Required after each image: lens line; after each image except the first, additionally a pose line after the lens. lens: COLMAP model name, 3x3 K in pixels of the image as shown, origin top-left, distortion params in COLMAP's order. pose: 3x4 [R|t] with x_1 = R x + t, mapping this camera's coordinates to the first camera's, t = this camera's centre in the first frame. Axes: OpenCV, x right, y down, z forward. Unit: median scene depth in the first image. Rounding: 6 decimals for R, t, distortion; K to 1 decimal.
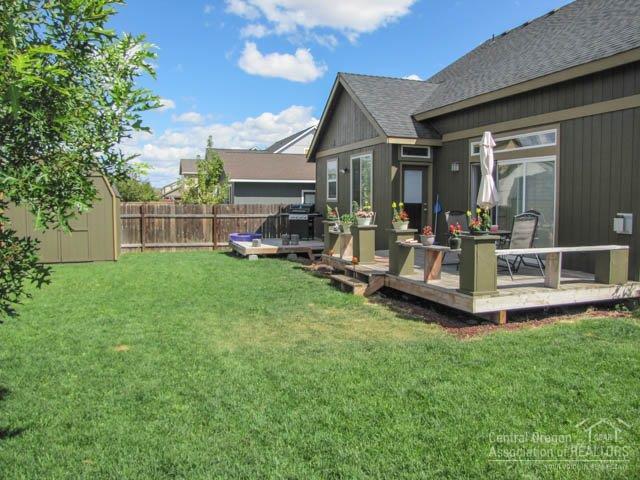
lens RADIAL K [[535.0, 0, 320.0], [0, 535.0, 240.0], [0, 0, 1]] dist [-0.105229, 0.003018]
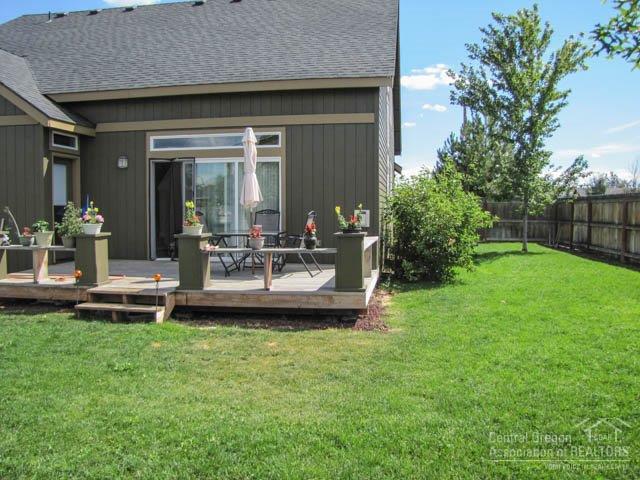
lens RADIAL K [[535.0, 0, 320.0], [0, 535.0, 240.0], [0, 0, 1]] dist [-0.105229, 0.003018]
pose [[0.470723, -0.061932, 0.880105, -0.413900], [0.069119, 0.997056, 0.033193, -0.021046], [-0.879569, 0.045207, 0.473618, 0.369507]]
